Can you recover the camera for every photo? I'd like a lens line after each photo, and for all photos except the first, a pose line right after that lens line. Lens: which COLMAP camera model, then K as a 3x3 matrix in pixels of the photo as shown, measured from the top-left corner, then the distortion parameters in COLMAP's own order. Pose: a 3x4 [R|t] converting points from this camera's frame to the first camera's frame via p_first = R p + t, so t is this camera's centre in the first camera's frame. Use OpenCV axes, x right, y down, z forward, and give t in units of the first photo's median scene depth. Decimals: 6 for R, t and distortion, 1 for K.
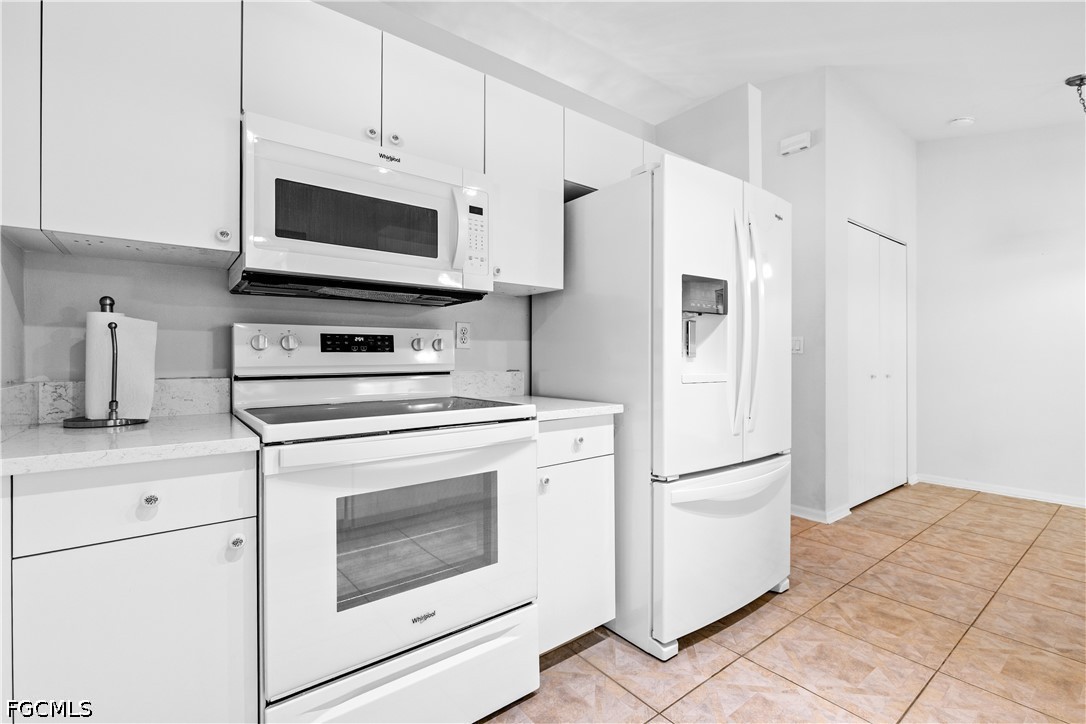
lens RADIAL K [[490.5, 0, 548.7], [0, 490.5, 361.9], [0, 0, 1]] dist [0.009451, -0.001694]
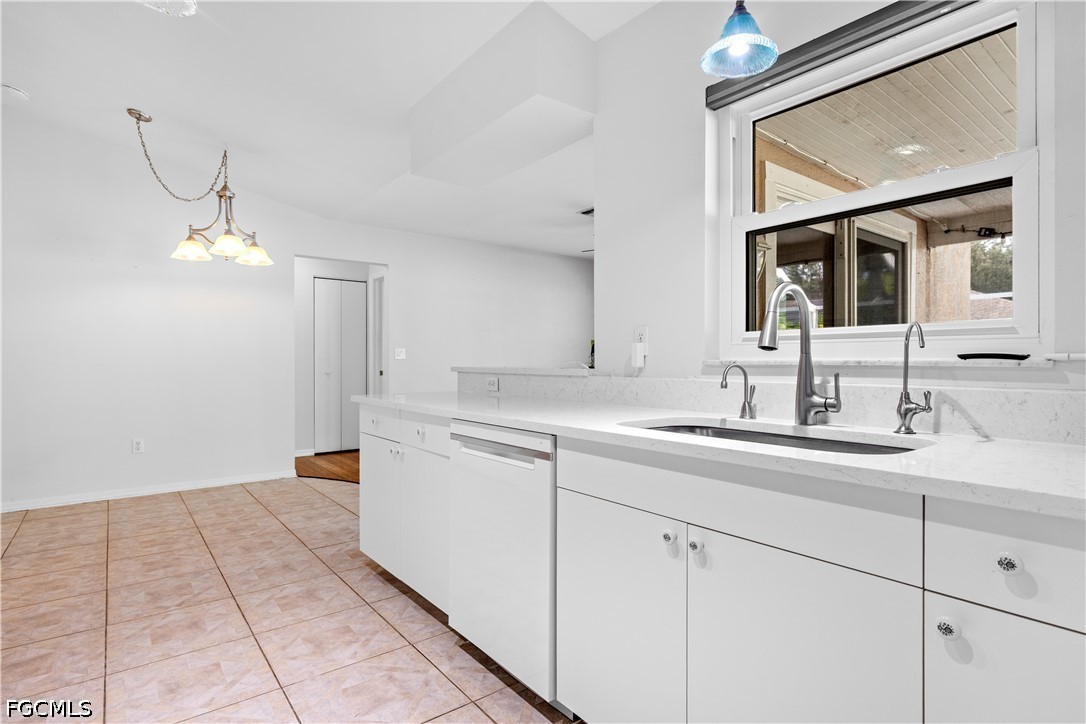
lens RADIAL K [[559.0, 0, 554.1], [0, 559.0, 361.4], [0, 0, 1]] dist [0.001919, 0.001274]
pose [[0.000808, -0.000007, 1.000000, -0.258014], [0.007354, 0.999973, 0.000001, -0.001686], [-0.999973, 0.007354, 0.000808, 0.067170]]
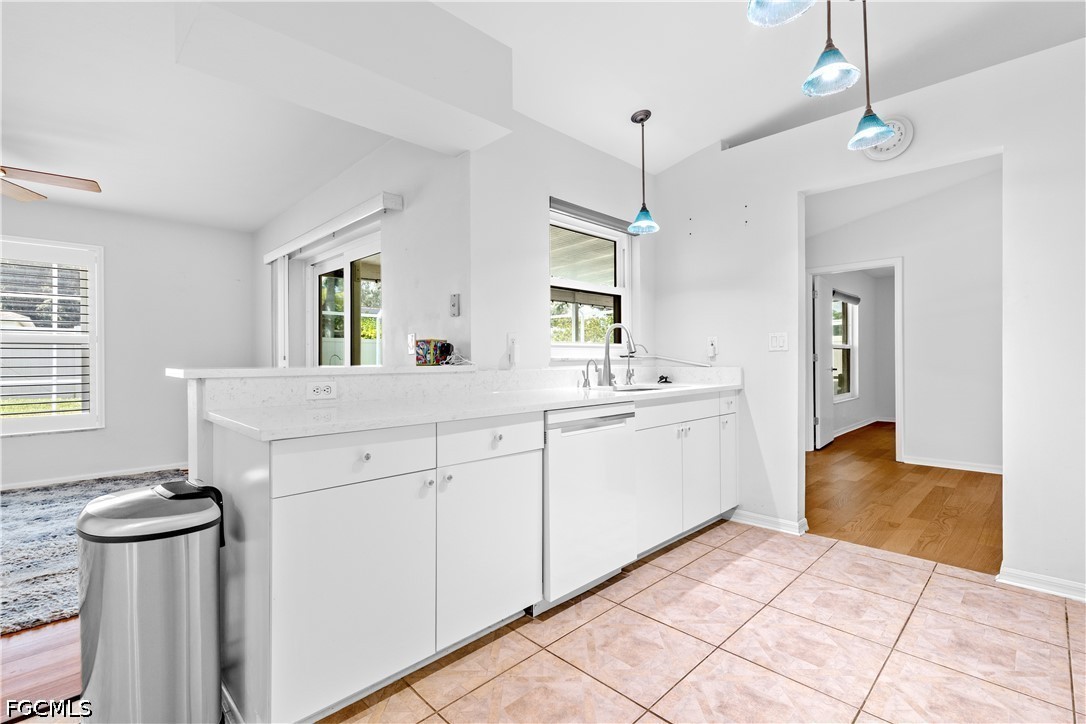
lens RADIAL K [[490.5, 0, 546.4], [0, 490.5, 360.2], [0, 0, 1]] dist [0.009451, -0.001694]
pose [[-0.993964, 0.006225, -0.109527, 0.762102], [0.005185, 0.999939, 0.009777, -0.007987], [0.109581, 0.009151, -0.993936, 1.107384]]
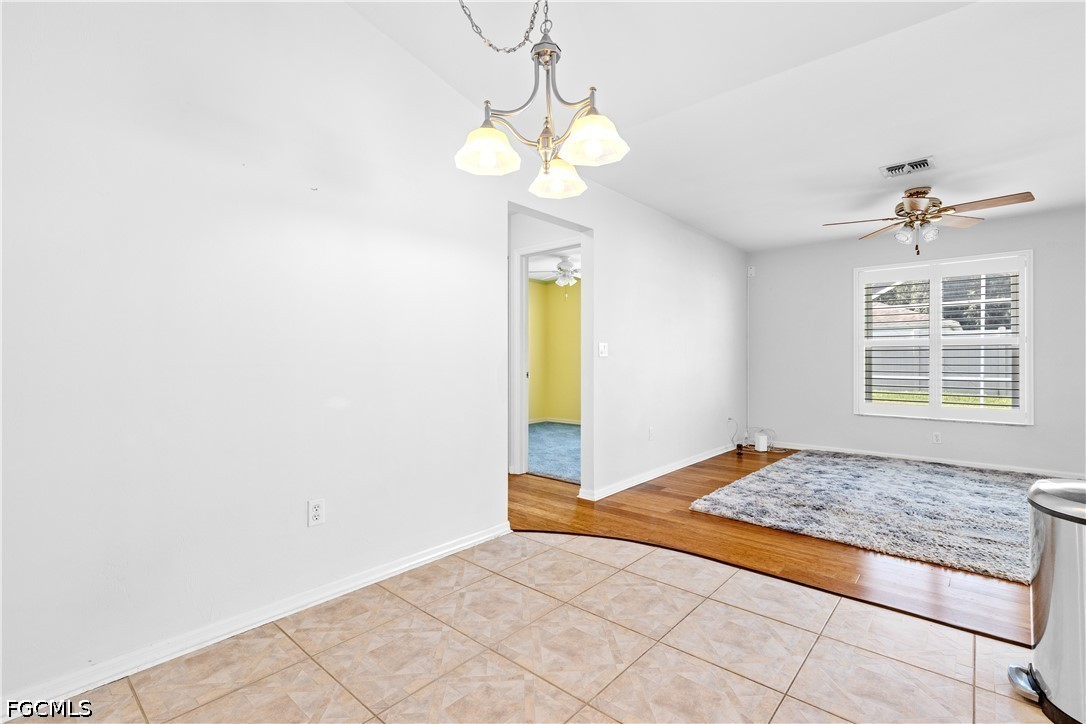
lens RADIAL K [[490.5, 0, 557.2], [0, 490.5, 357.3], [0, 0, 1]] dist [0.009451, -0.001694]
pose [[-0.192920, 0.005814, 0.981197, 0.686466], [0.005029, 0.999975, -0.004936, -0.007630], [-0.981202, 0.003982, -0.192945, 1.263657]]
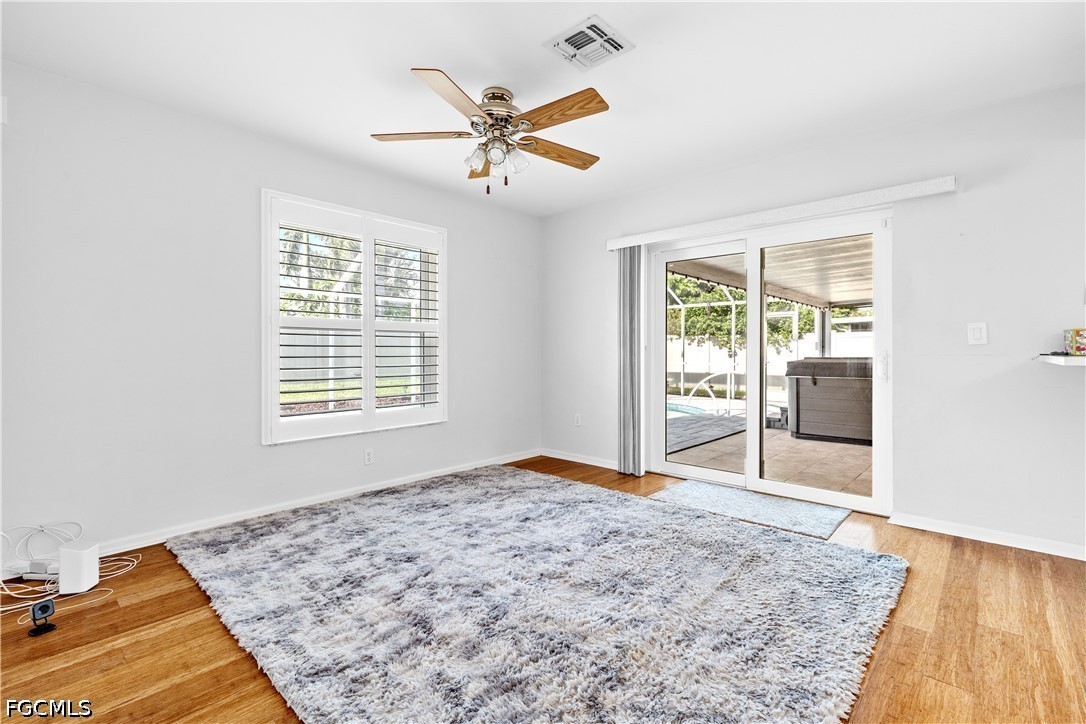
lens RADIAL K [[490.5, 0, 534.8], [0, 490.5, 354.0], [0, 0, 1]] dist [0.009451, -0.001694]
pose [[-0.989530, 0.001999, -0.144316, 2.230993], [0.000178, 0.999920, 0.012628, -0.005936], [0.144330, 0.012470, -0.989451, 0.831828]]
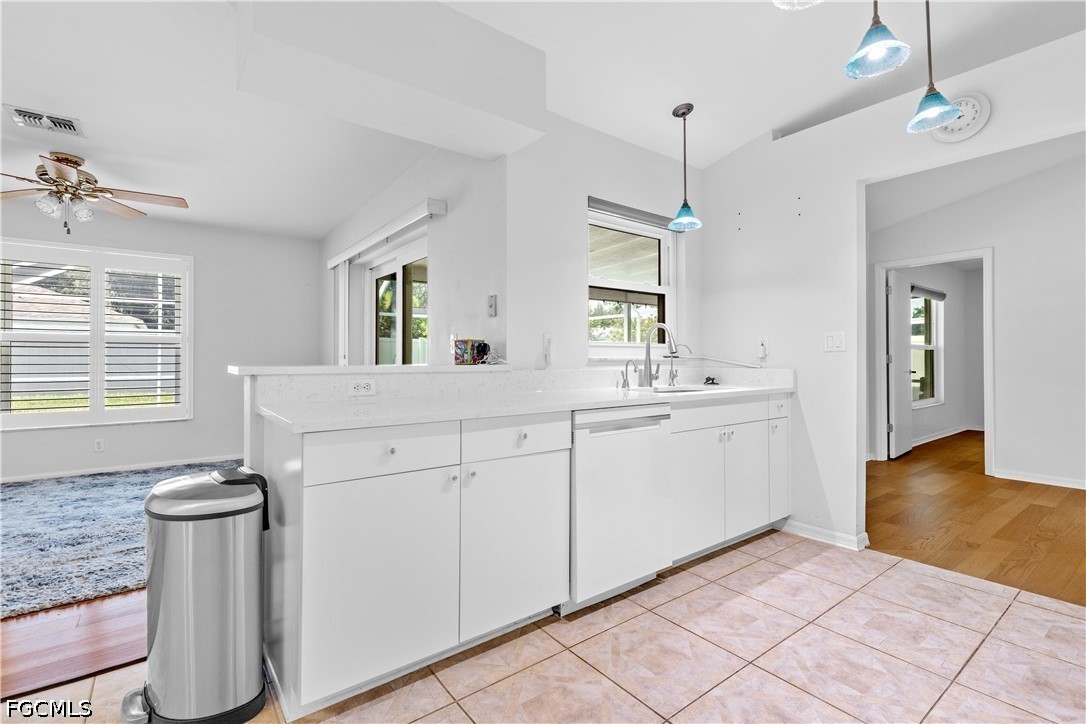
lens RADIAL K [[490.5, 0, 541.1], [0, 490.5, 358.1], [0, 0, 1]] dist [0.009451, -0.001694]
pose [[-0.999750, 0.001171, 0.022332, 0.705629], [0.001279, 0.999987, 0.004839, -0.007421], [-0.022326, 0.004866, -0.999739, 1.113609]]
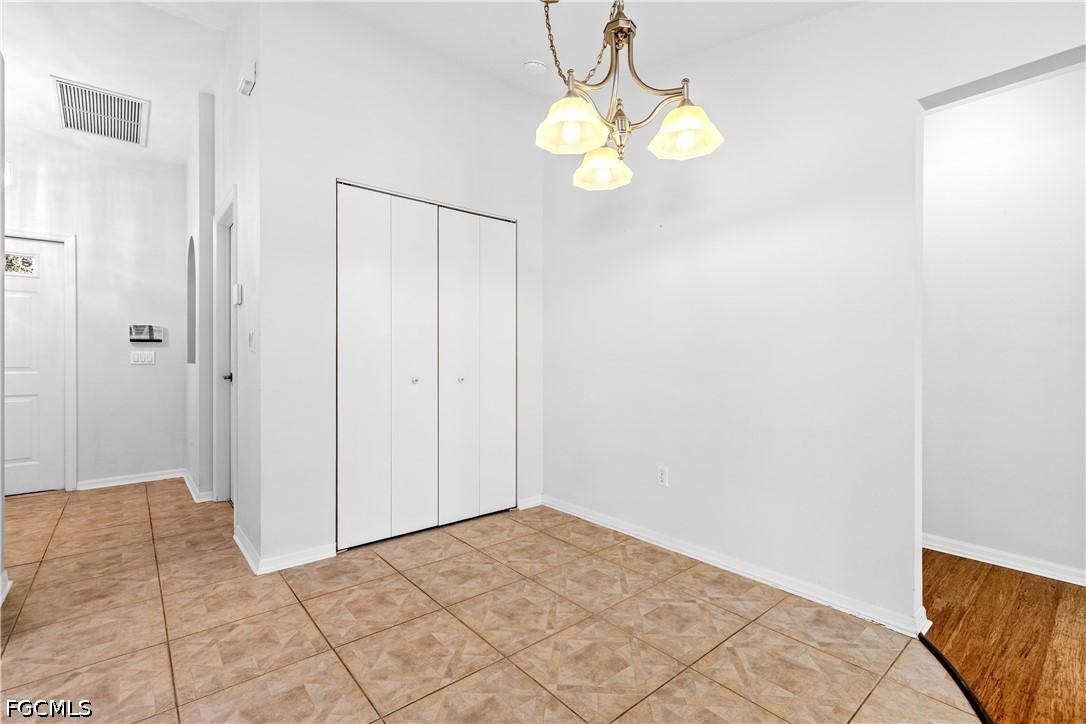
lens RADIAL K [[490.5, 0, 545.1], [0, 490.5, 357.5], [0, 0, 1]] dist [0.009451, -0.001694]
pose [[0.999485, 0.000907, 0.032070, 1.381860], [-0.000694, 0.999978, -0.006642, -0.002977], [-0.032075, 0.006617, 0.999464, 0.313475]]
